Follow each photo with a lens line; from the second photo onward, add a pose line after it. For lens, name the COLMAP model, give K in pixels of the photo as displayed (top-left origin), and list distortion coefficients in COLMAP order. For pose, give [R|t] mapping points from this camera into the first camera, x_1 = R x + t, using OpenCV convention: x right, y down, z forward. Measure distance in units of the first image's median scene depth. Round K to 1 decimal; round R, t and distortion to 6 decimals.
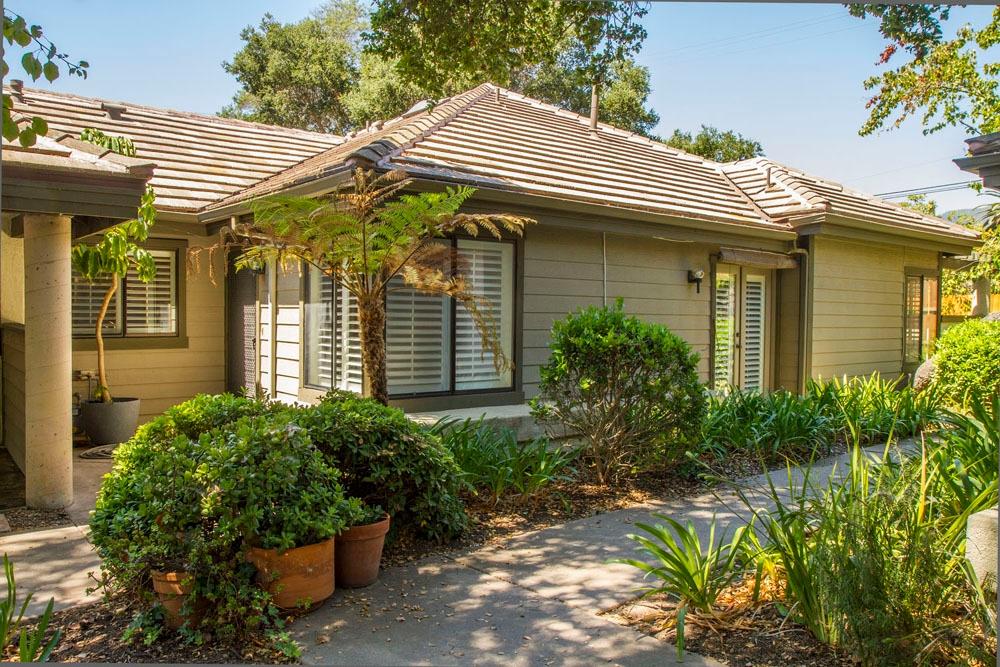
lens RADIAL K [[782.6, 0, 500.0], [0, 782.6, 333.5], [0, 0, 1]] dist [-0.122236, 0.141896]
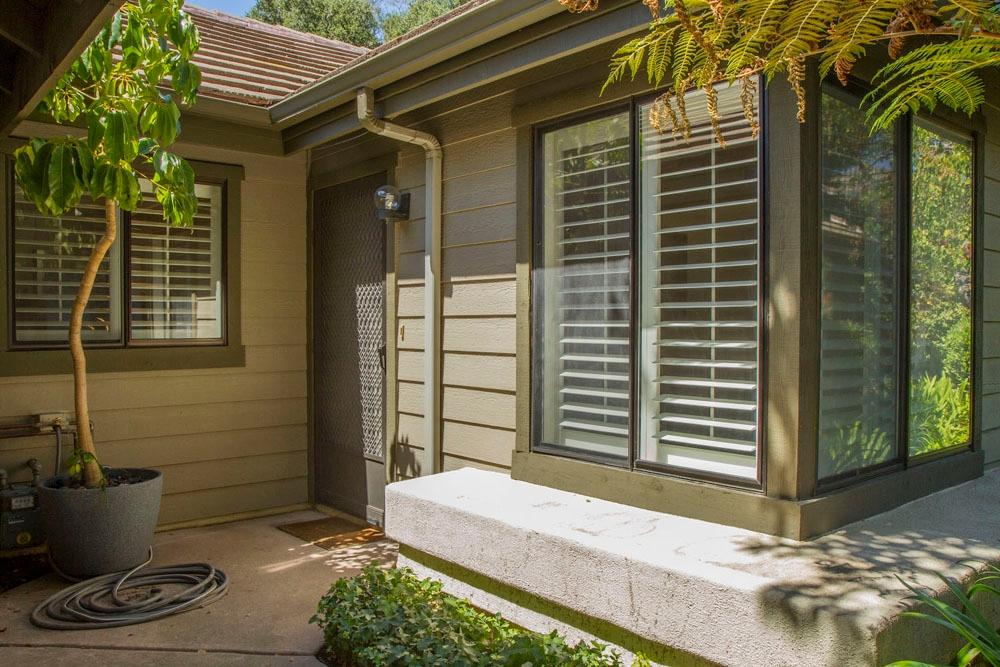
lens RADIAL K [[782.6, 0, 500.0], [0, 782.6, 333.5], [0, 0, 1]] dist [-0.122236, 0.141896]
pose [[0.999722, -0.010898, 0.020902, -0.256247], [0.011240, 0.999803, -0.016349, 0.006727], [-0.020720, 0.016580, 0.999648, 0.491835]]
